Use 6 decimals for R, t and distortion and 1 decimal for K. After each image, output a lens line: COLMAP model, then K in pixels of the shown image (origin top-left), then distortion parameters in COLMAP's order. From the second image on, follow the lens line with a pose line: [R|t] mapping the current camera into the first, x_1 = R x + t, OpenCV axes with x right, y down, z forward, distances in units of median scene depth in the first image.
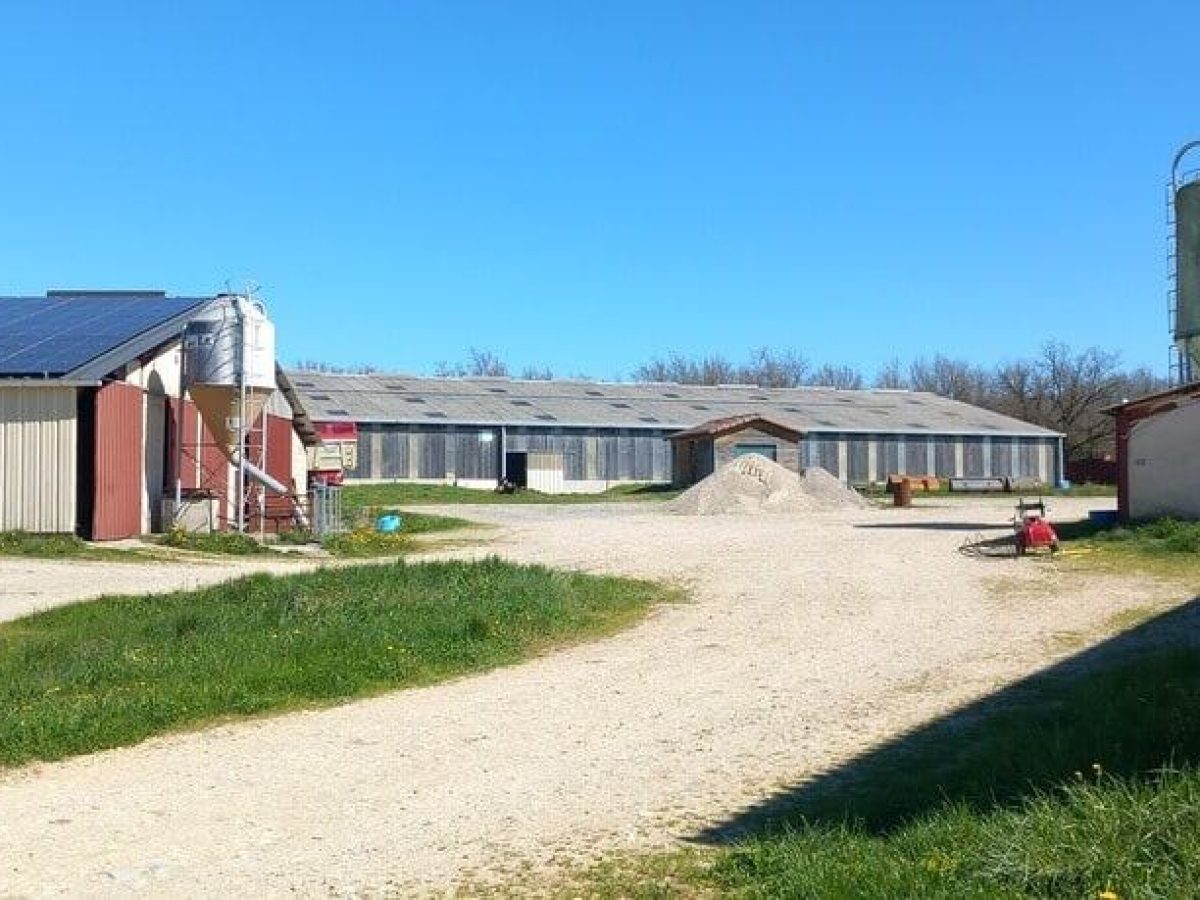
lens RADIAL K [[1543.7, 0, 600.4], [0, 1543.7, 449.4], [0, 0, 1]] dist [0.021759, 0.000000]
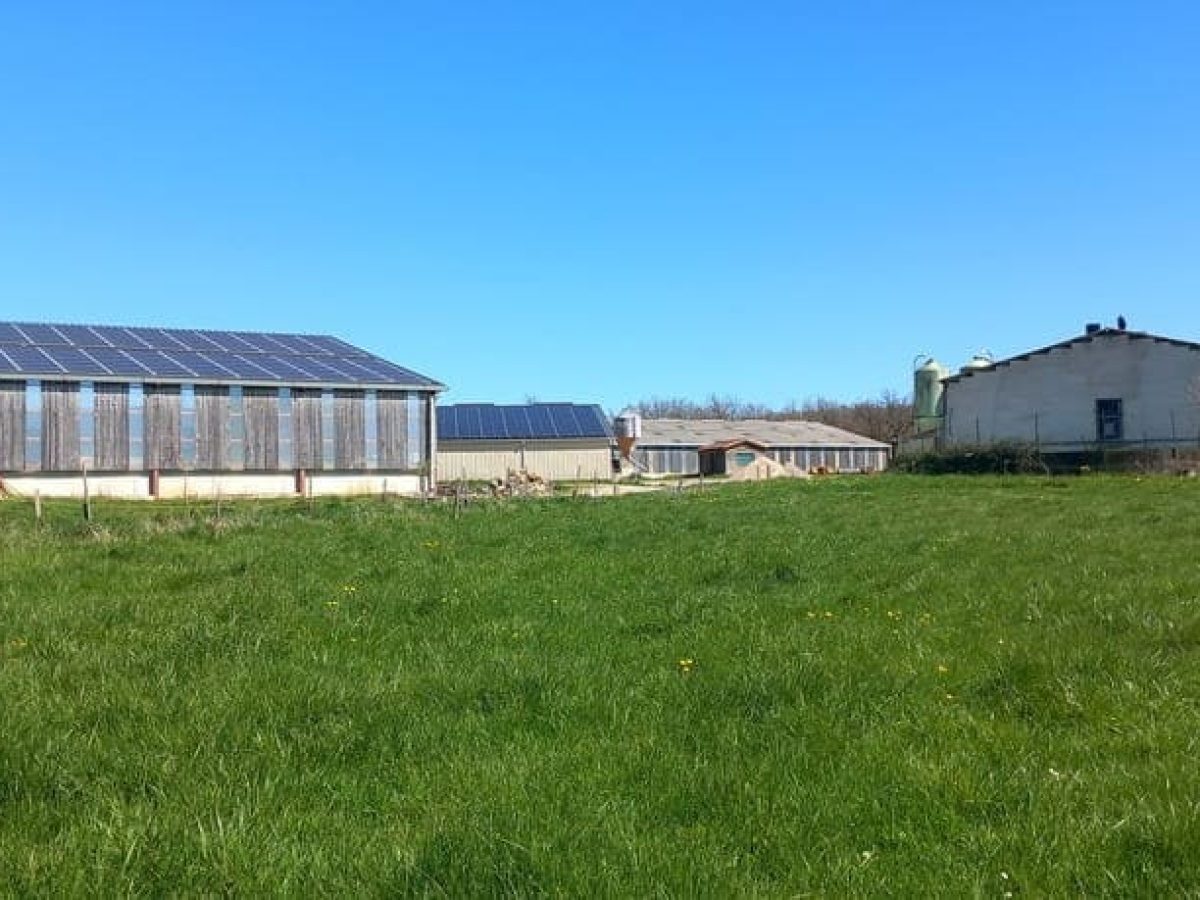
lens RADIAL K [[1543.7, 0, 599.7], [0, 1543.7, 451.1], [0, 0, 1]] dist [0.021759, 0.000000]
pose [[0.995526, -0.012822, 0.093609, -0.229598], [0.013351, 0.999898, -0.005024, 0.001036], [-0.093535, 0.006251, 0.995596, -0.835230]]
